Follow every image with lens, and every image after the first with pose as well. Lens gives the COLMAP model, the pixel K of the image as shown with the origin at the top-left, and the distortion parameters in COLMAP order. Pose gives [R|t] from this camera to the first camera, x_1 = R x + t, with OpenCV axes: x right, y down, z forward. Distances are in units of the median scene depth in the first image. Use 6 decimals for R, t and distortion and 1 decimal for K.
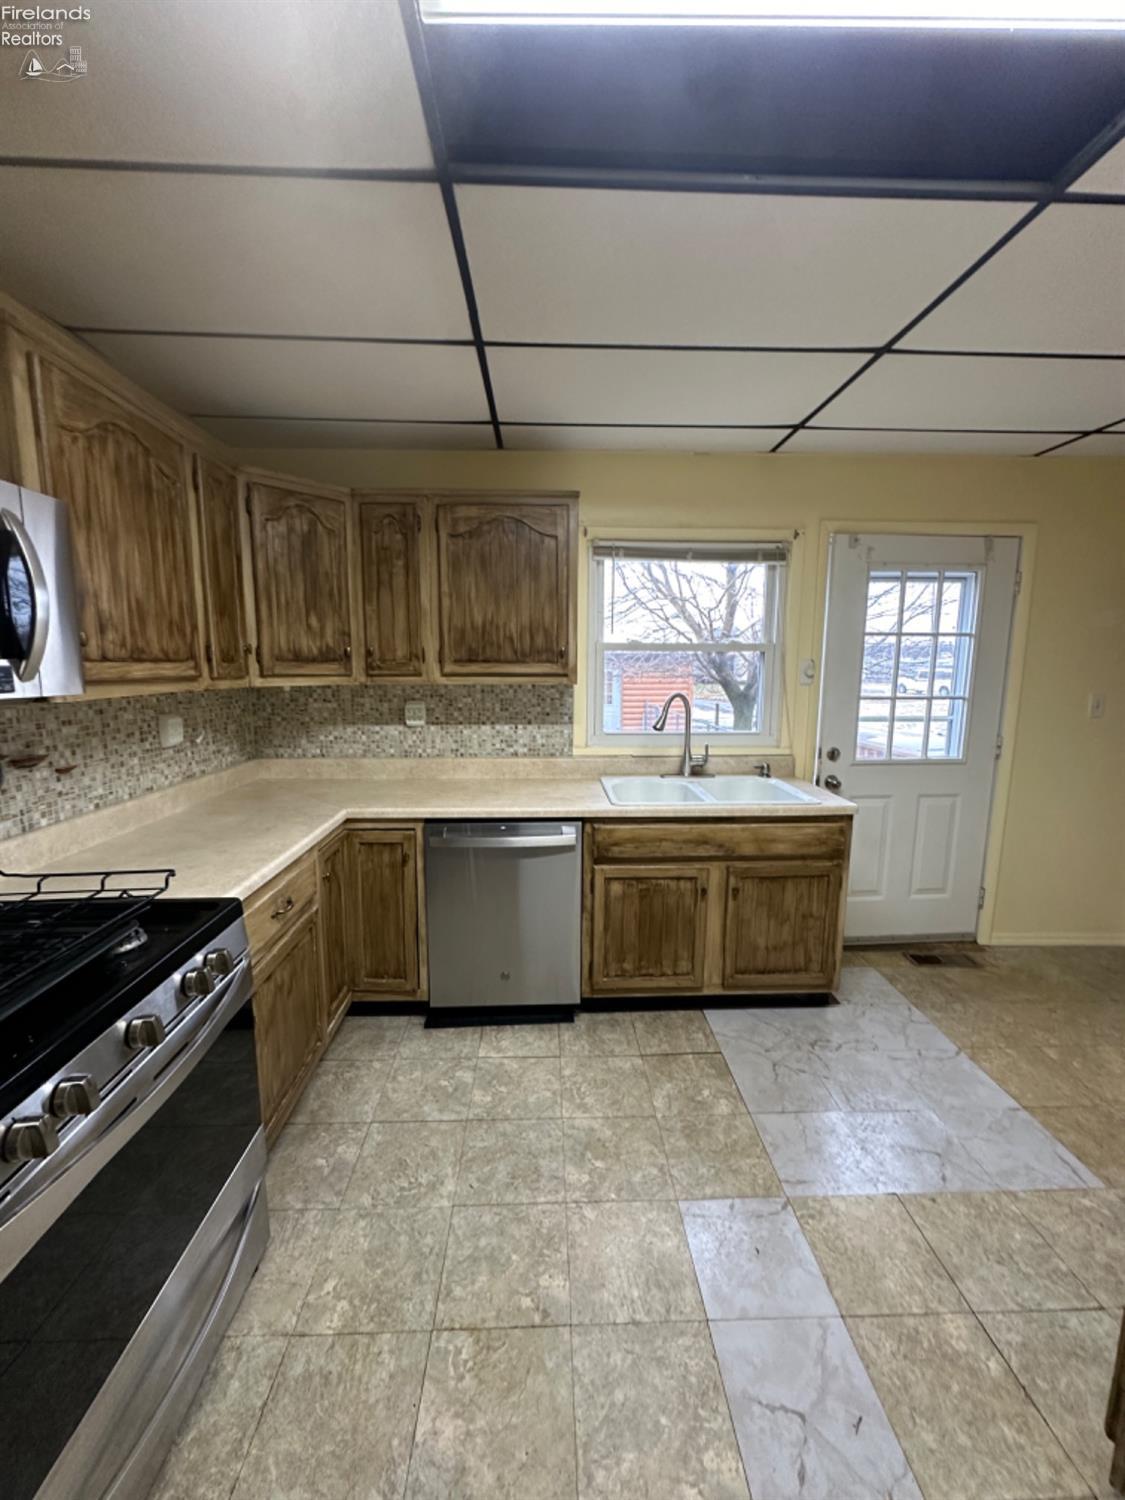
lens RADIAL K [[600.3, 0, 562.5], [0, 600.3, 750.0], [0, 0, 1]] dist [-0.003430, 0.000482]
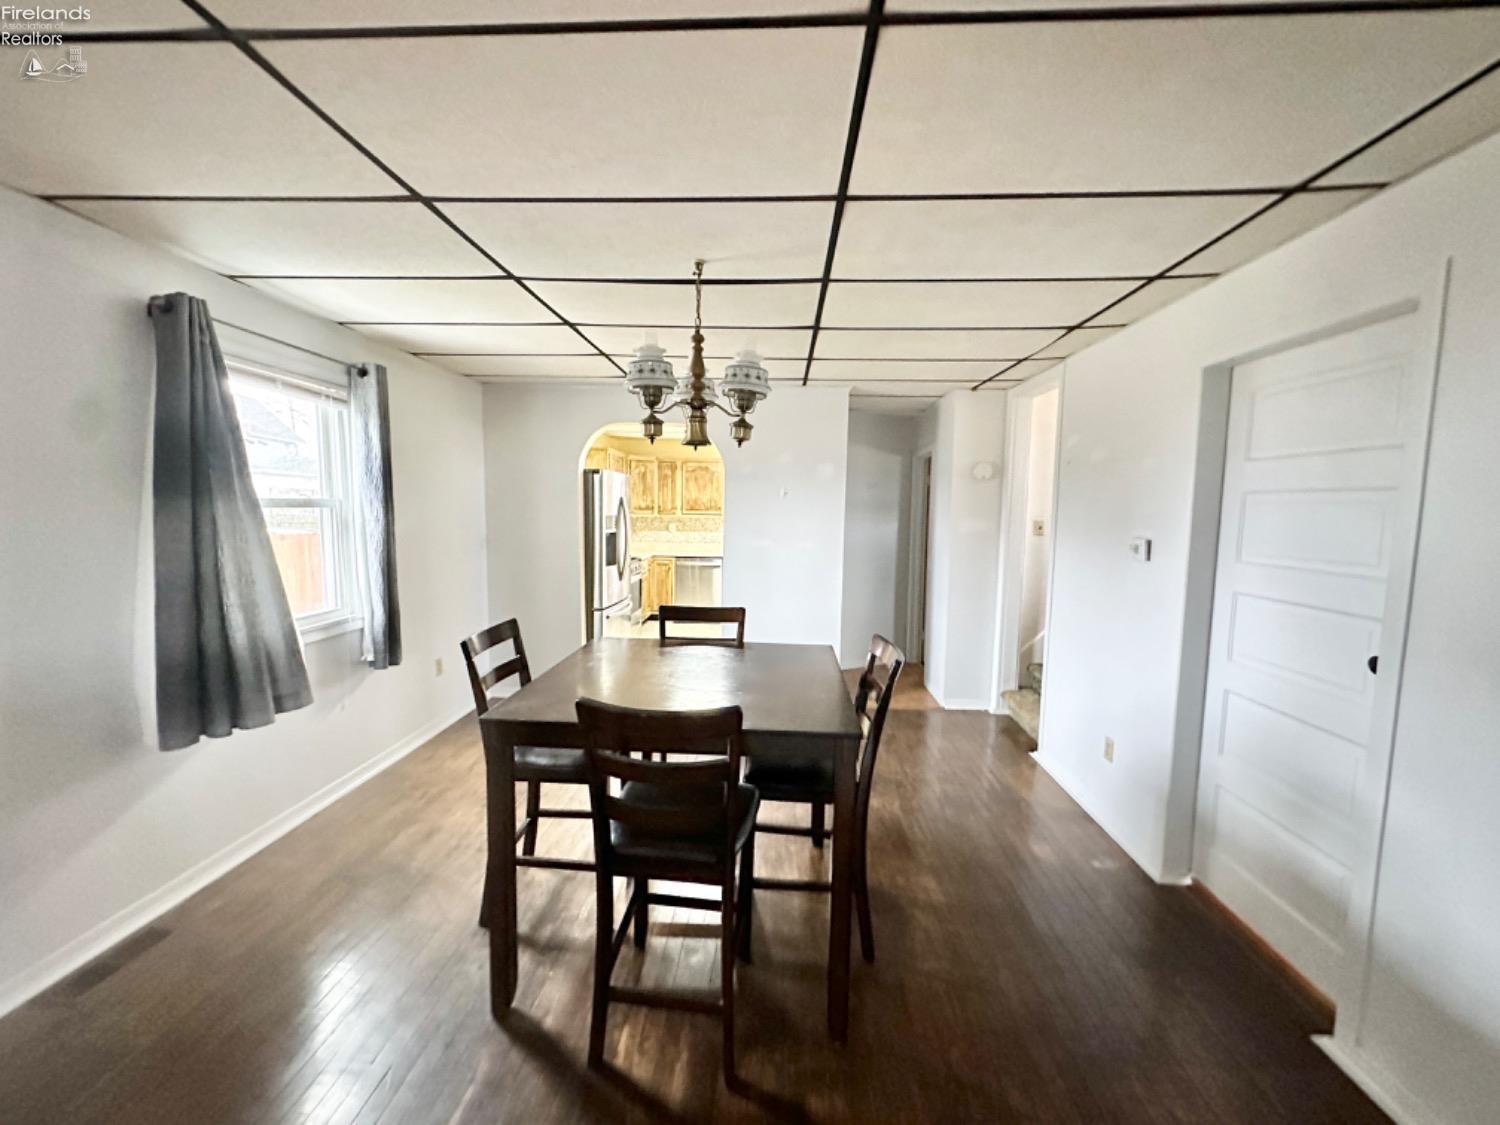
lens RADIAL K [[600.3, 0, 749.6], [0, 600.3, 560.2], [0, 0, 1]] dist [-0.003430, 0.000482]
pose [[0.996269, 0.019189, -0.084145, 0.455936], [-0.023856, 0.998212, -0.054807, 0.302827], [0.082943, 0.056610, 0.994945, -2.258776]]
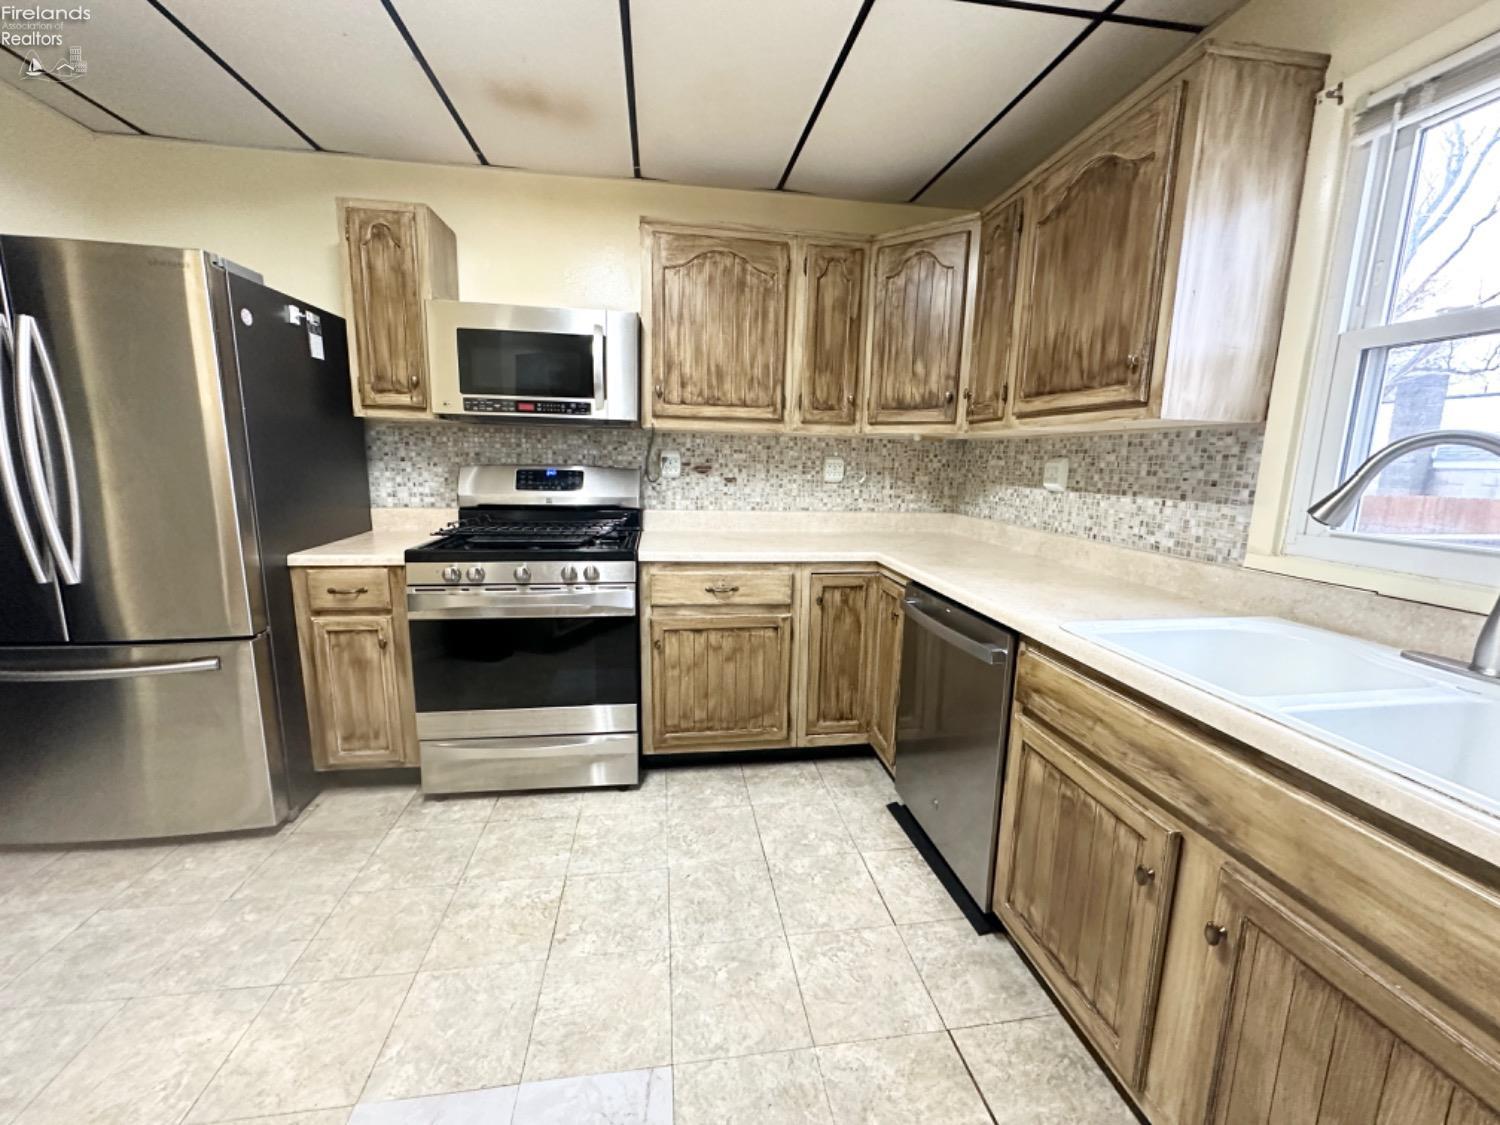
lens RADIAL K [[600.3, 0, 749.6], [0, 600.3, 560.2], [0, 0, 1]] dist [-0.003430, 0.000482]
pose [[0.111656, 0.168554, -0.979348, 0.591294], [-0.164161, 0.975099, 0.149107, -0.004000], [0.980094, 0.144123, 0.136546, 0.631843]]
